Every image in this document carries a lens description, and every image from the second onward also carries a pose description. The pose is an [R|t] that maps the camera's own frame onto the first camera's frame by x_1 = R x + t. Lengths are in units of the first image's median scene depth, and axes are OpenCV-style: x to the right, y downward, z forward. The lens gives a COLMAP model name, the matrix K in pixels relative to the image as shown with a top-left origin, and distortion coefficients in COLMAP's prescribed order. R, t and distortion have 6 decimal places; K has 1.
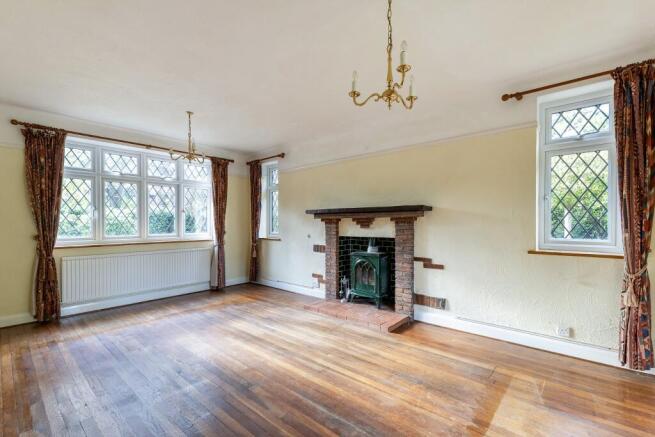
lens RADIAL K [[291.8, 0, 327.0], [0, 291.8, 222.3], [0, 0, 1]] dist [0.002894, 0.000236]
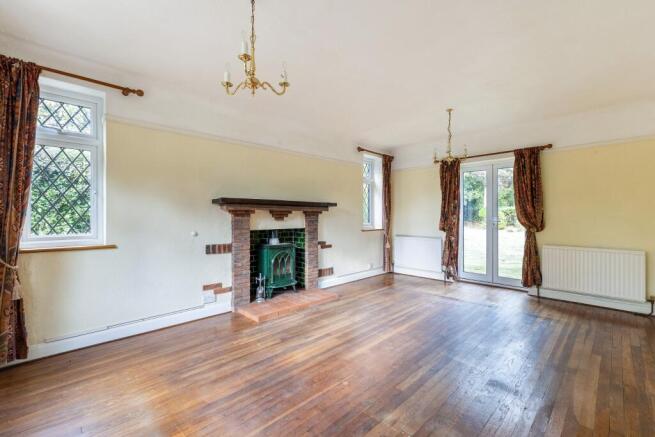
lens RADIAL K [[281.7, 0, 329.9], [0, 281.7, 218.9], [0, 0, 1]] dist [0.001086, 0.000063]
pose [[0.070307, -0.003628, 0.997519, -0.854717], [-0.002599, 0.999989, 0.003820, 0.009909], [-0.997522, -0.002861, 0.070297, 0.763888]]
